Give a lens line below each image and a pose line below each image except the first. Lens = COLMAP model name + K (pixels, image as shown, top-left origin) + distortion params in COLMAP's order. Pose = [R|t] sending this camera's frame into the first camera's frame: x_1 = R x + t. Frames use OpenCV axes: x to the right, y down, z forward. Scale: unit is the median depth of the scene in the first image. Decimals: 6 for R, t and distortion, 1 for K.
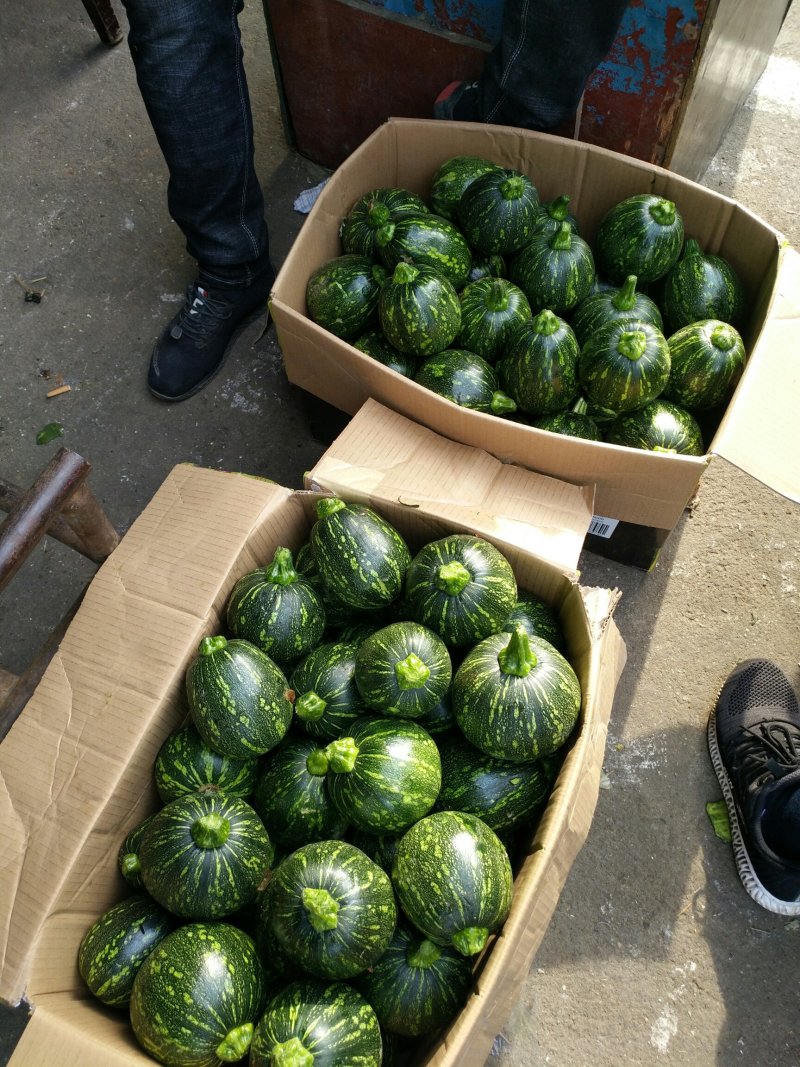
lens RADIAL K [[816.2, 0, 395.7], [0, 816.2, 552.2], [0, 0, 1]] dist [-0.048348, 0.040700]
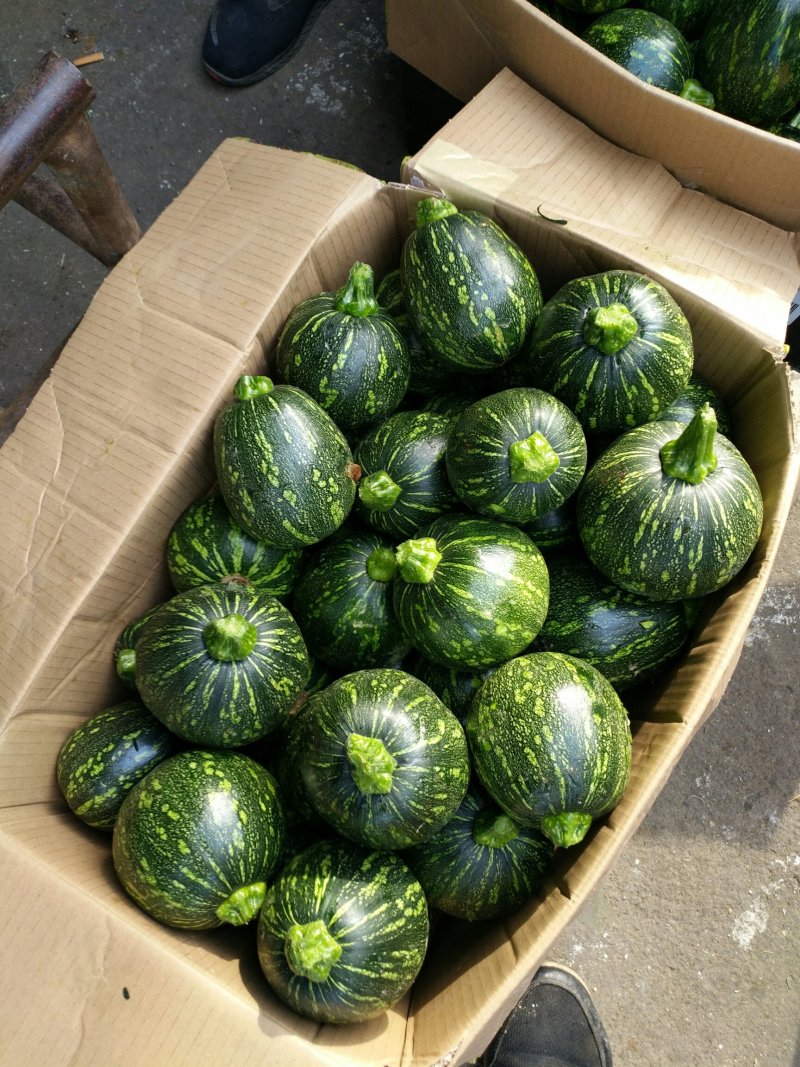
lens RADIAL K [[816.2, 0, 395.7], [0, 816.2, 552.2], [0, 0, 1]] dist [-0.048348, 0.040700]
pose [[0.990827, 0.127309, -0.045317, -0.054078], [-0.113236, 0.965204, 0.235711, 0.075163], [0.073748, -0.228418, 0.970766, 0.300175]]
